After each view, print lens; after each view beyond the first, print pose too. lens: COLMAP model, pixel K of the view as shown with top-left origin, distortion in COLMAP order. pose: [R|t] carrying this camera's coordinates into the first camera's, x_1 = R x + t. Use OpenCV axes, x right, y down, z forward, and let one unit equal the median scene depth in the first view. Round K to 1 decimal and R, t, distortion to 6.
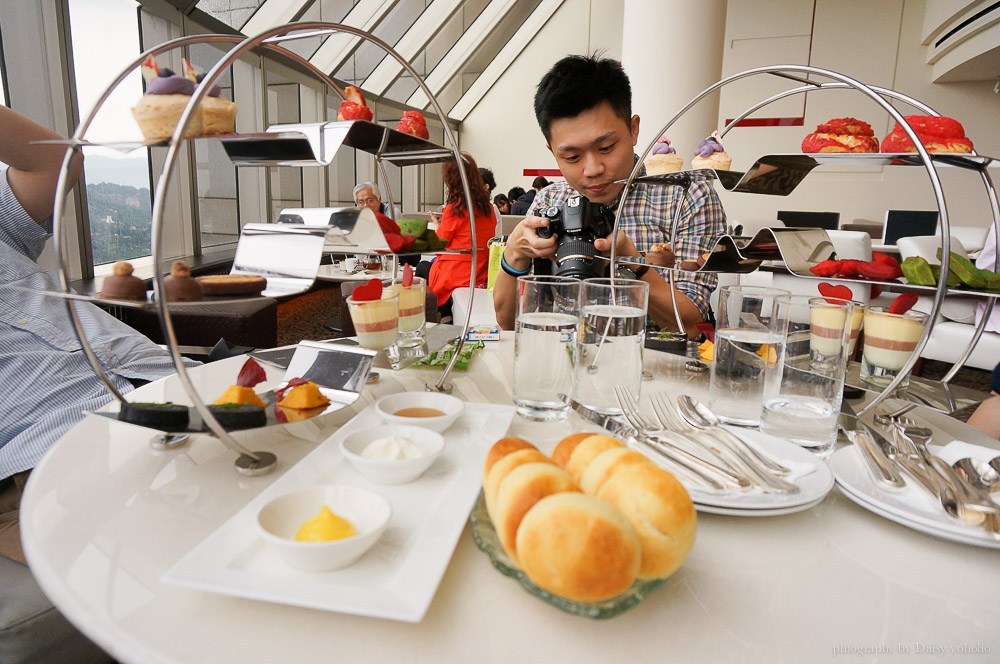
lens RADIAL K [[665.0, 0, 500.0], [0, 665.0, 332.0], [0, 0, 1]] dist [-0.030252, 0.002236]
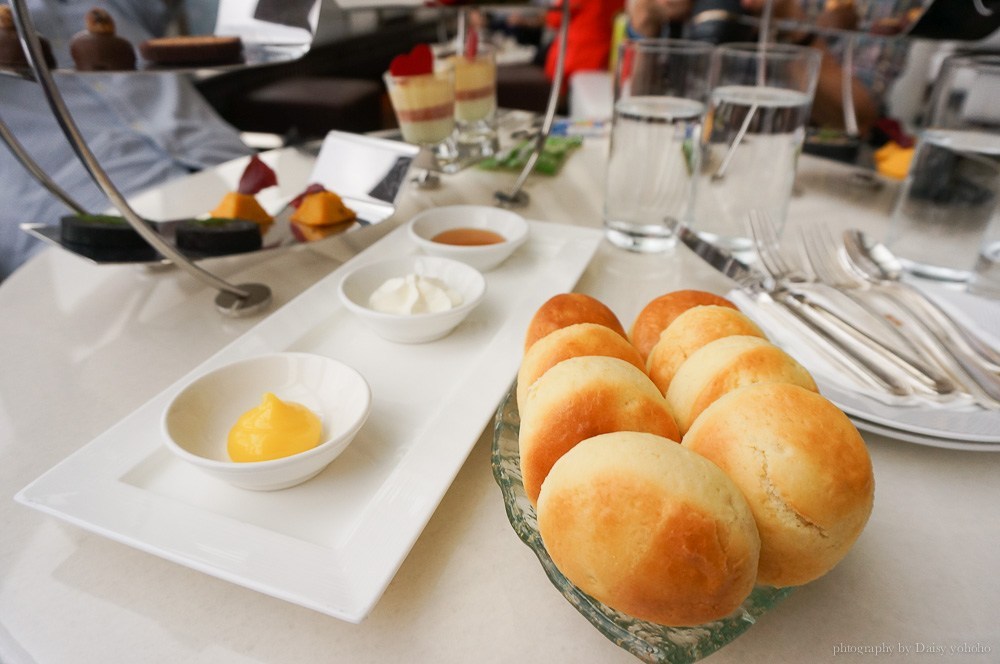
lens RADIAL K [[665.0, 0, 500.0], [0, 665.0, 332.0], [0, 0, 1]] dist [-0.030252, 0.002236]
pose [[0.983363, 0.070143, -0.167564, 0.046921], [-0.016608, 0.953294, 0.301586, -0.000973], [0.180892, -0.293786, 0.938599, 0.291927]]
